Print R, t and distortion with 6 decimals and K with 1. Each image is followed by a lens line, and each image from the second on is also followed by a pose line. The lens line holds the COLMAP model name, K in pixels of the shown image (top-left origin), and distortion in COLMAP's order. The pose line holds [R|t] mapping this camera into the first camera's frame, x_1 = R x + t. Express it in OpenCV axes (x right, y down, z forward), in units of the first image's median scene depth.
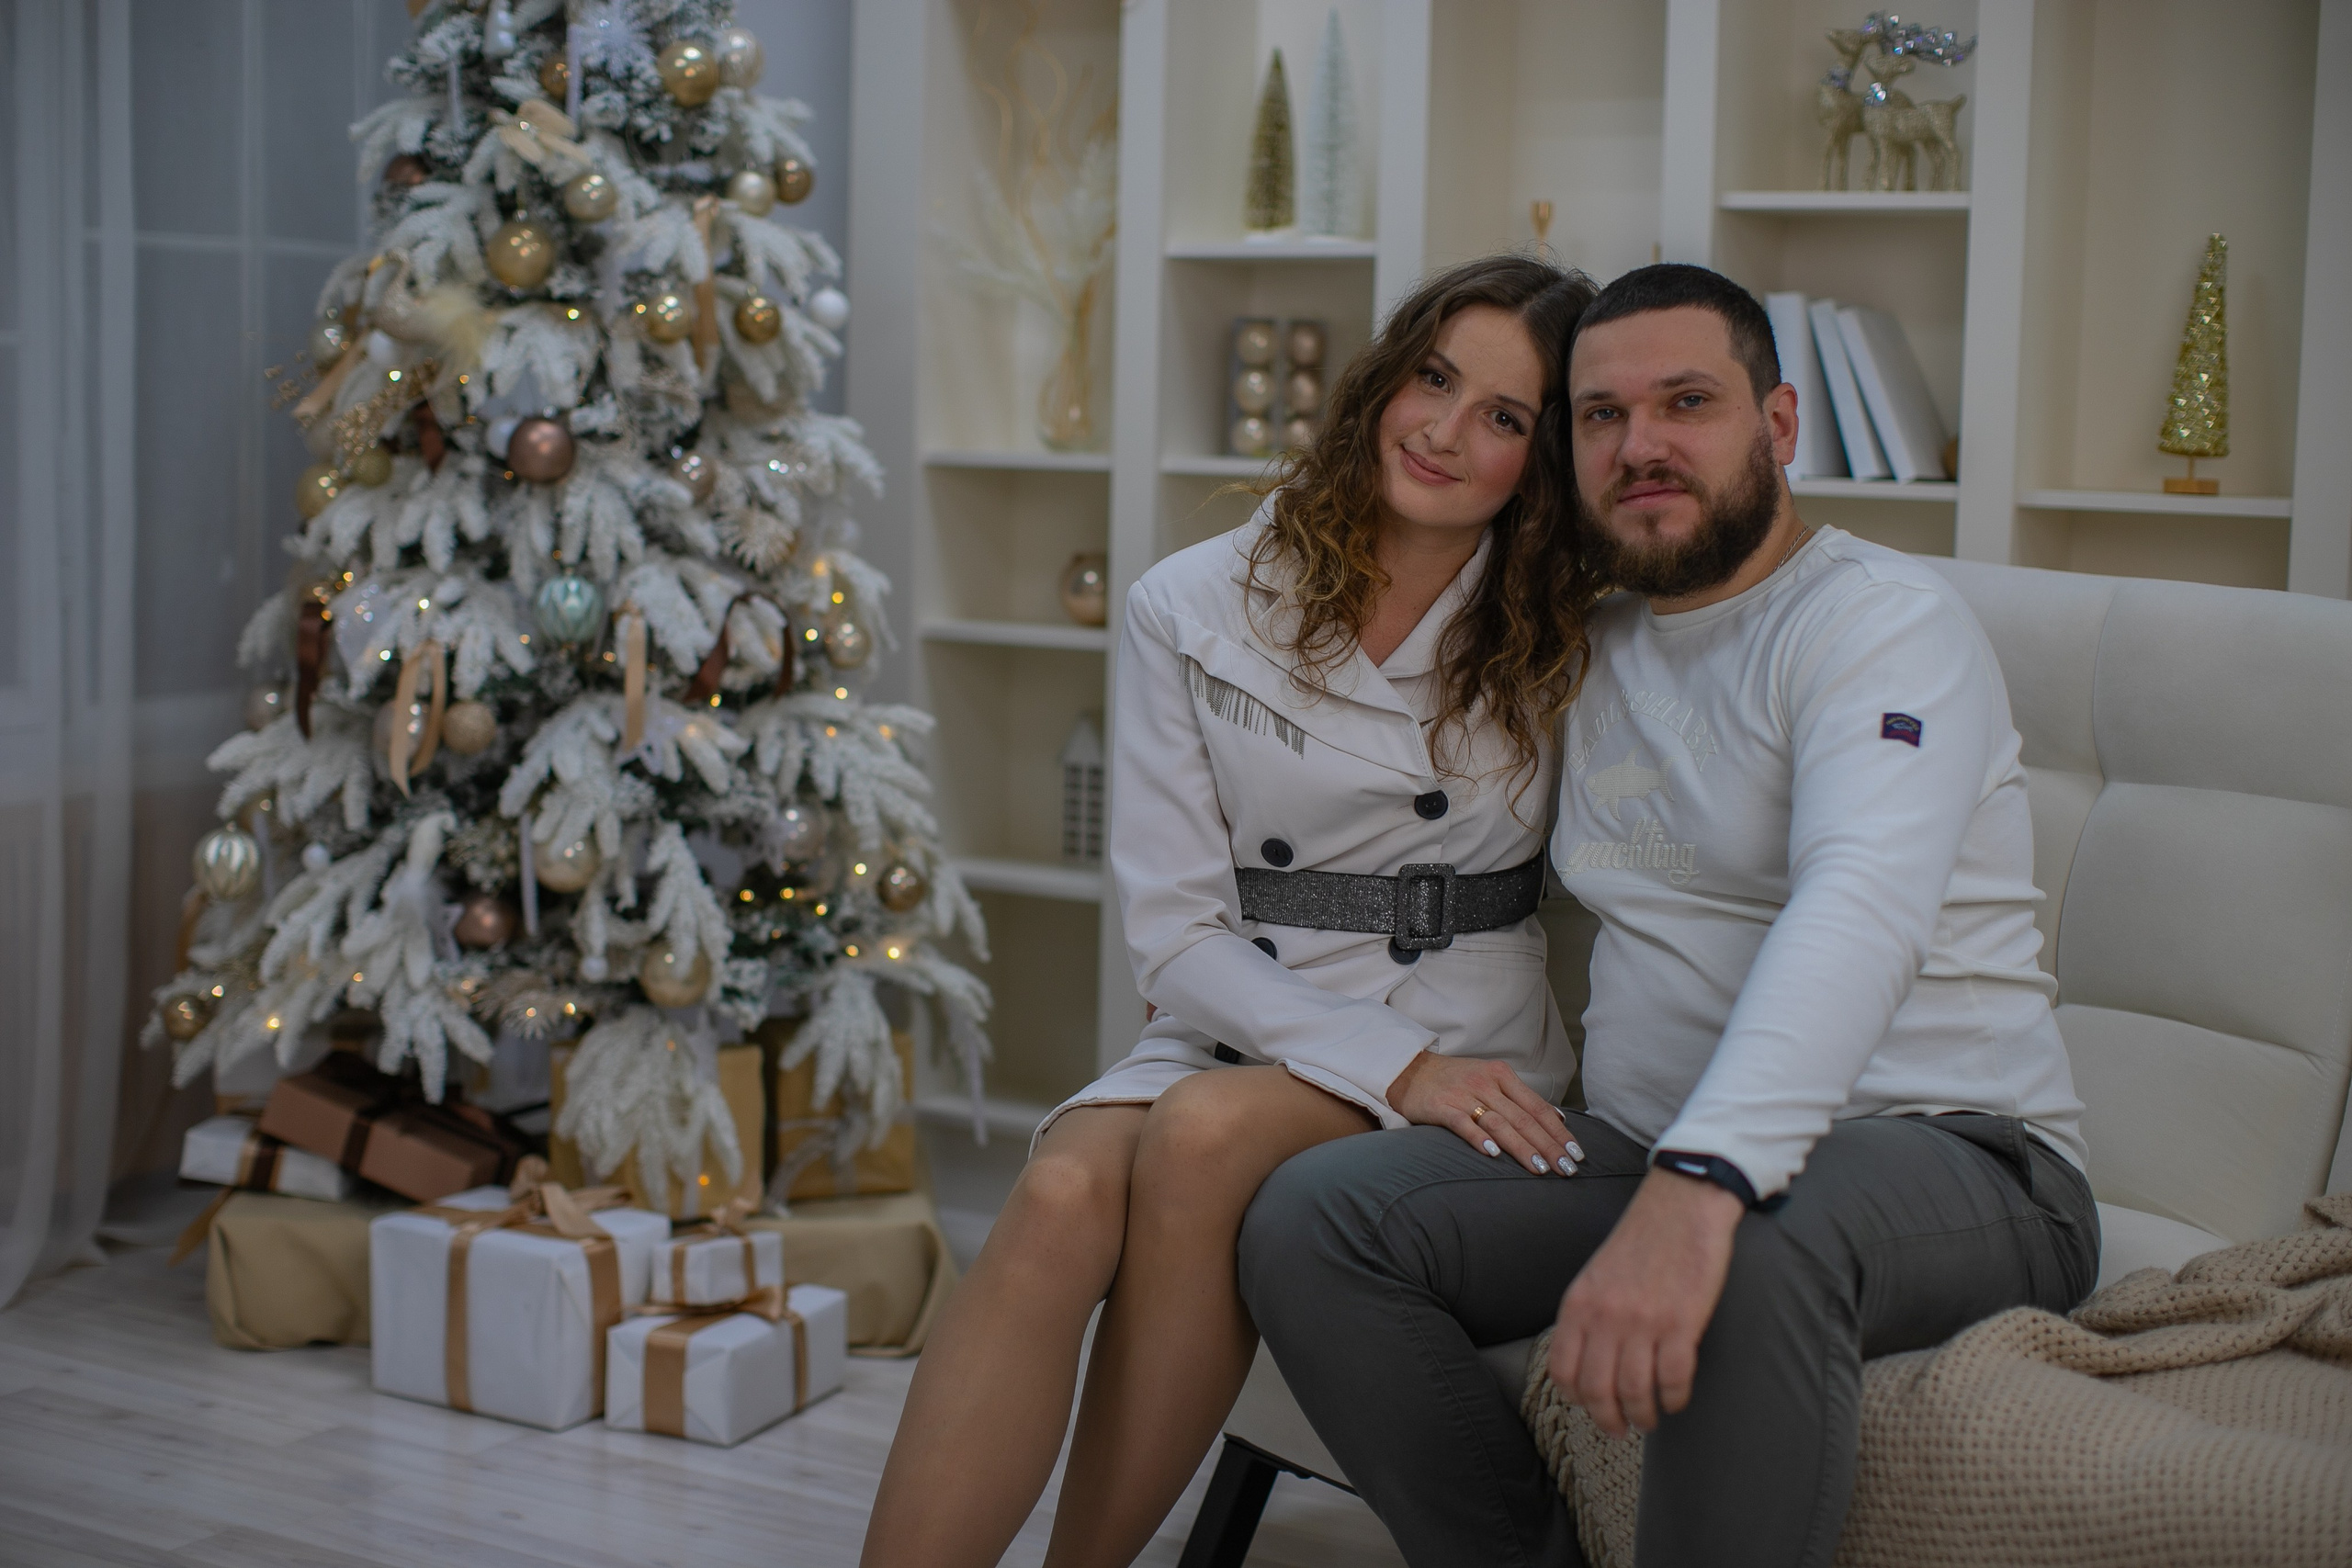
lens RADIAL K [[3527.9, 0, 1176.0], [0, 3527.9, 784.0], [0, 0, 1]] dist [-0.194996, 0.462619]
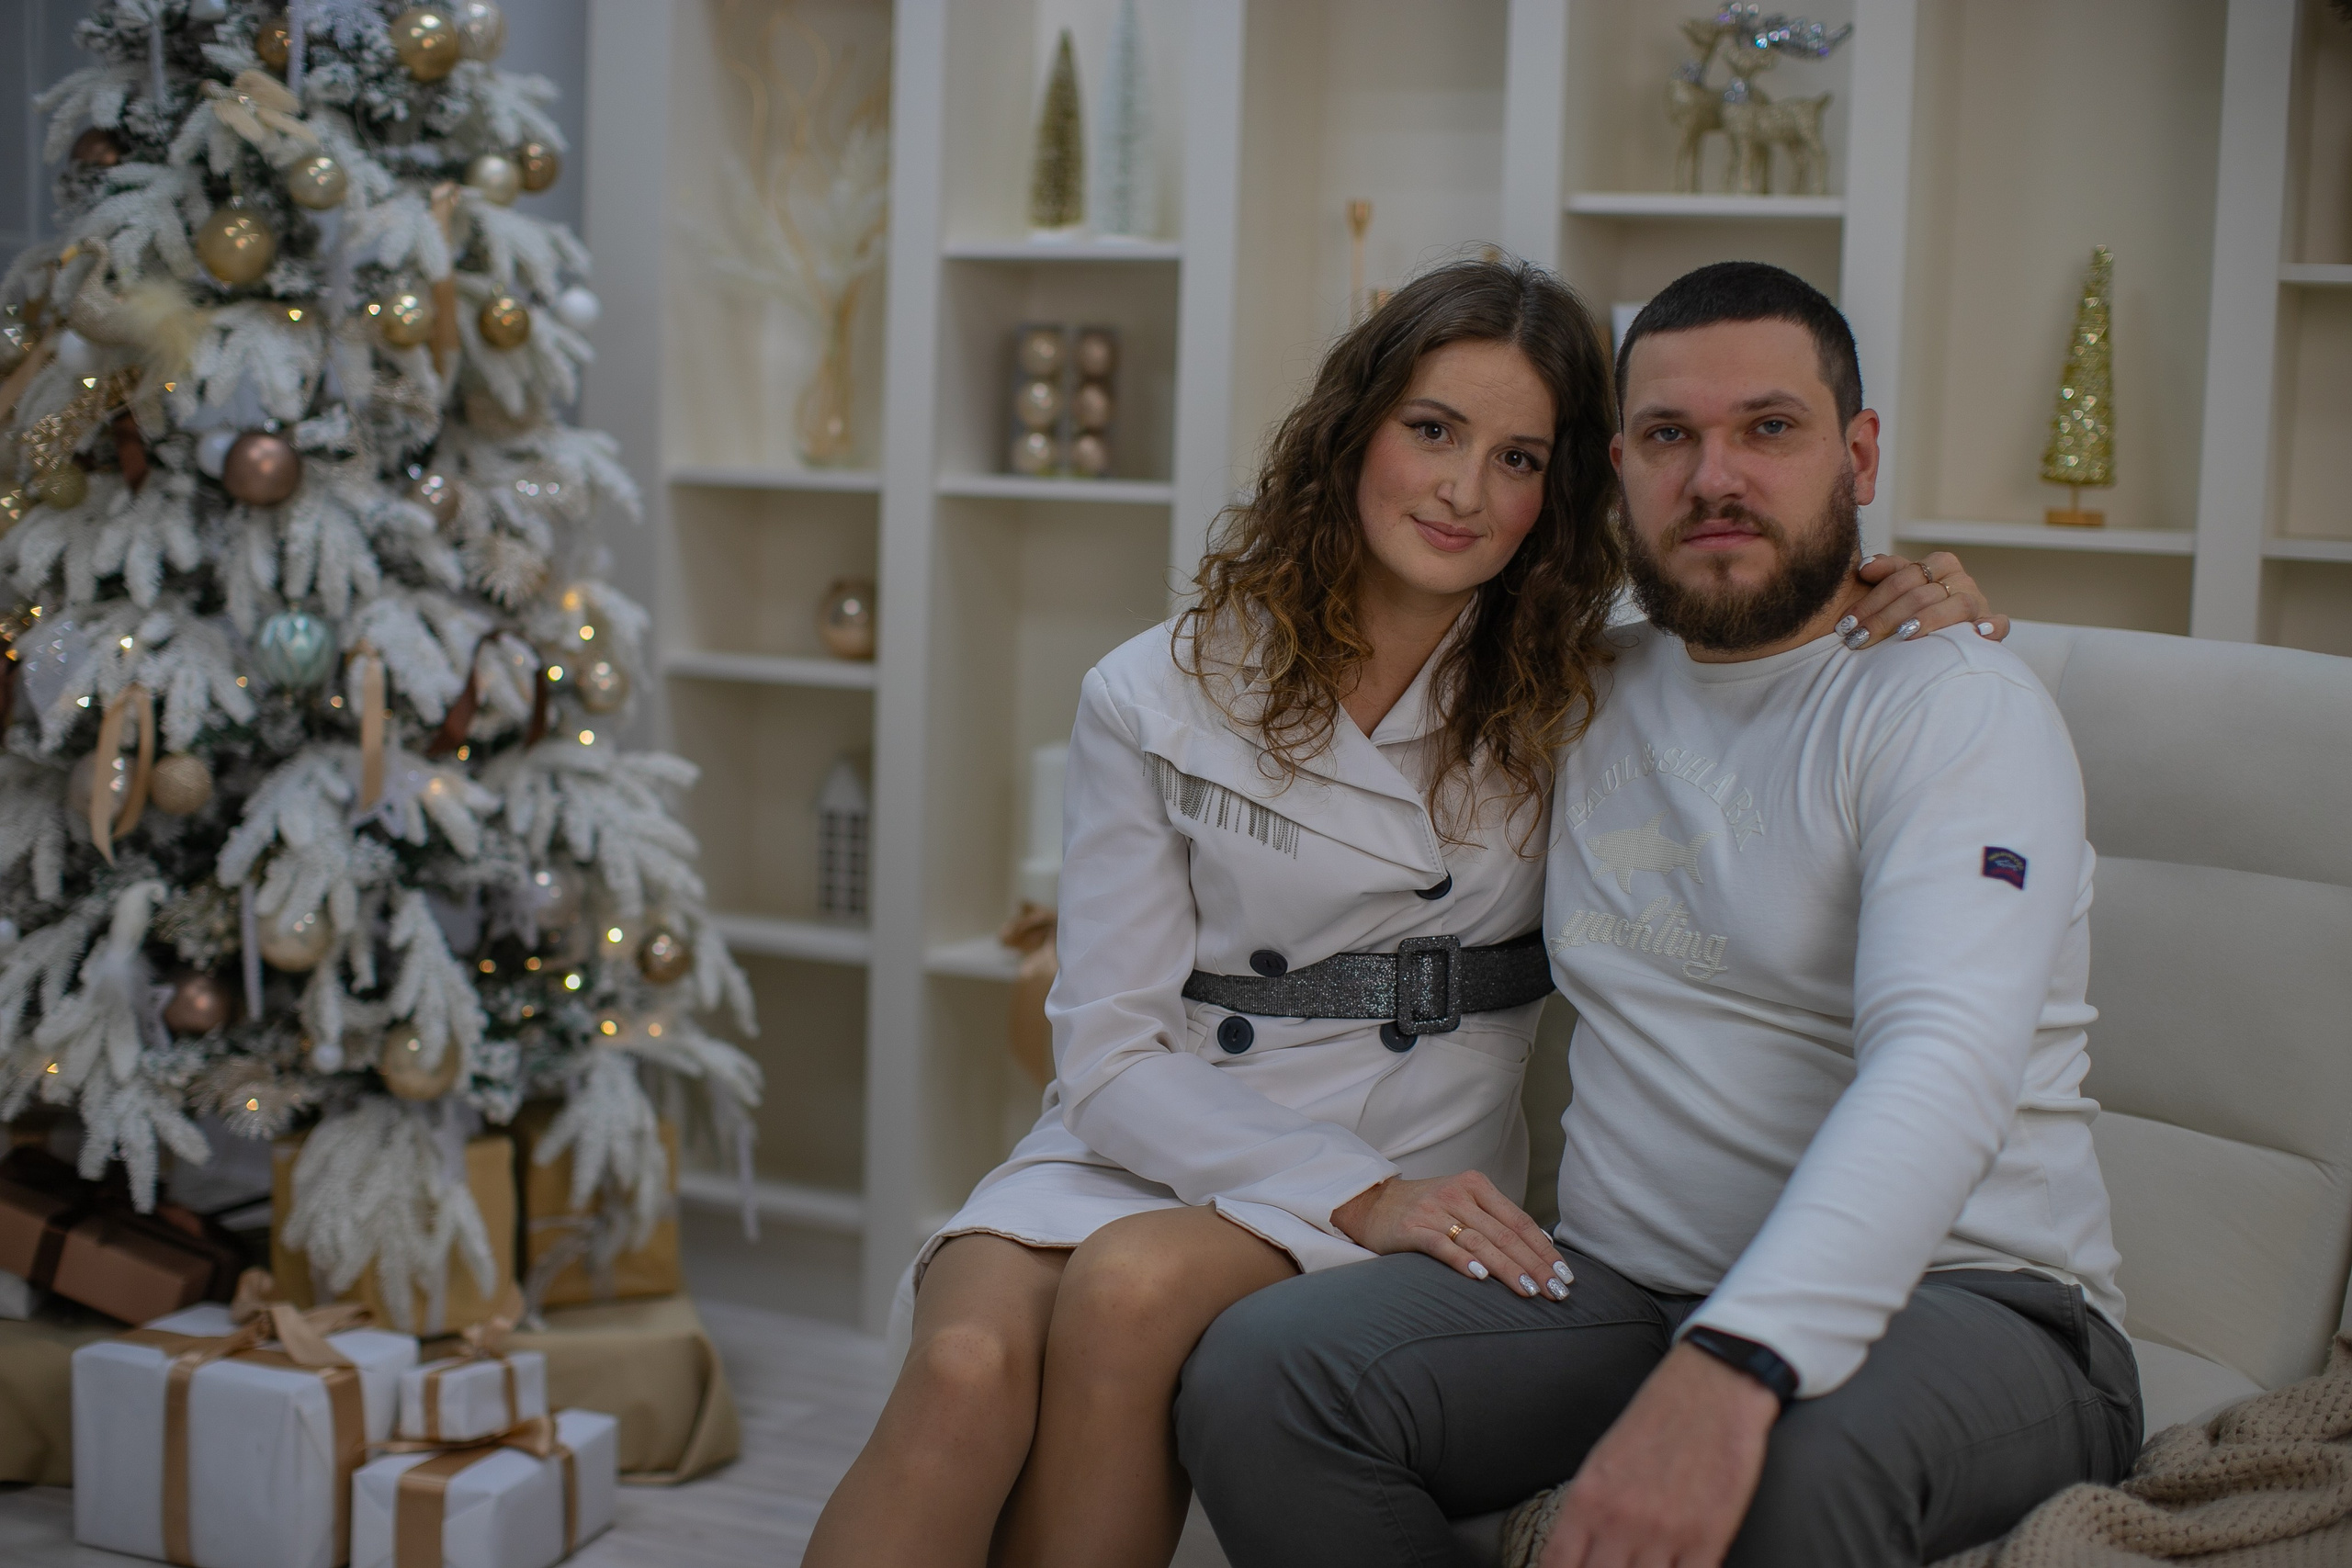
lens RADIAL K [[3527.9, 0, 1176.0], [0, 3527.9, 784.0], [0, 0, 1]] dist [-0.194996, 0.462619]
pose [[0.993624, -0.002787, 0.112711, -0.050561], [0.002470, 0.999993, 0.002956, -0.017604], [-0.112719, -0.002659, 0.993623, 0.099752]]
